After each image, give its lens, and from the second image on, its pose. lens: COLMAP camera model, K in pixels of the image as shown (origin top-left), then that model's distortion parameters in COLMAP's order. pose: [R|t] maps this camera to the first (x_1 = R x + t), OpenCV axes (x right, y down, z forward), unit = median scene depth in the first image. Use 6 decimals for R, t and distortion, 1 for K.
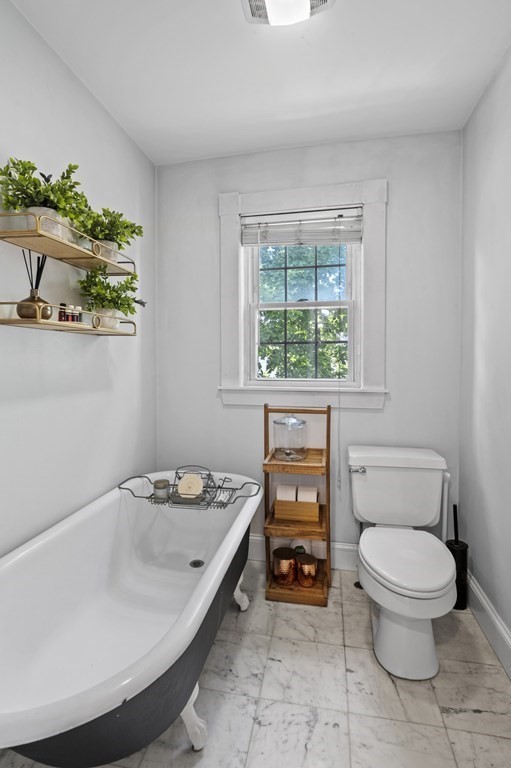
lens RADIAL K [[392.7, 0, 251.1], [0, 392.7, 369.8], [0, 0, 1]] dist [-0.008553, 0.000022]
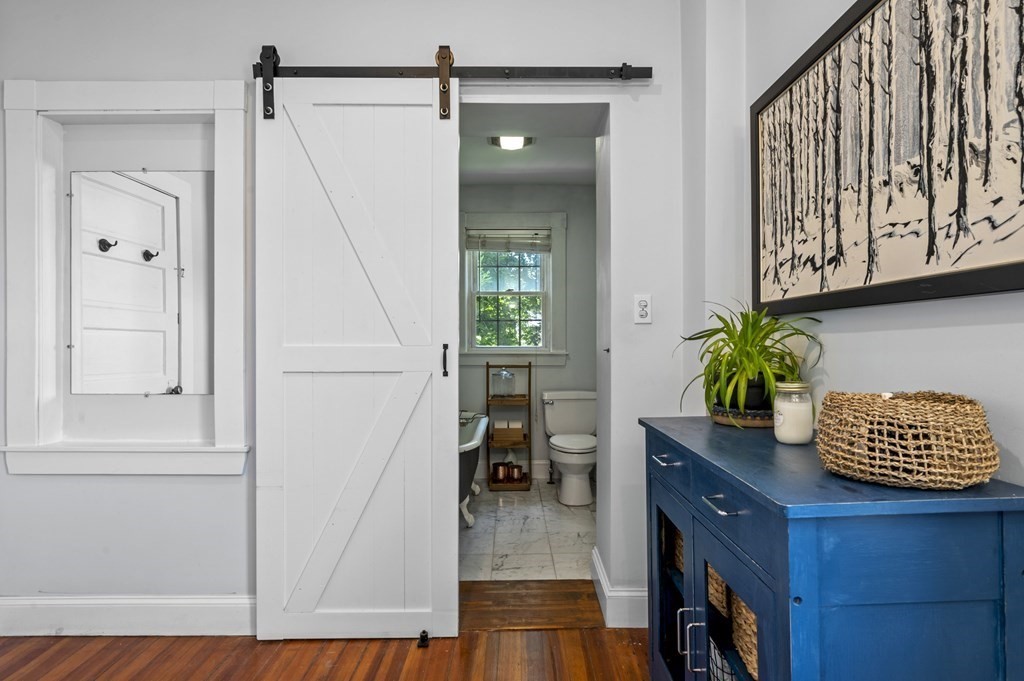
lens RADIAL K [[523.6, 0, 514.3], [0, 523.6, 342.7], [0, 0, 1]] dist [-0.008553, 0.000022]
pose [[0.981424, 0.000663, 0.191853, -0.239304], [0.004566, 0.999630, -0.026809, 0.066772], [-0.191799, 0.027187, 0.981058, -0.935255]]
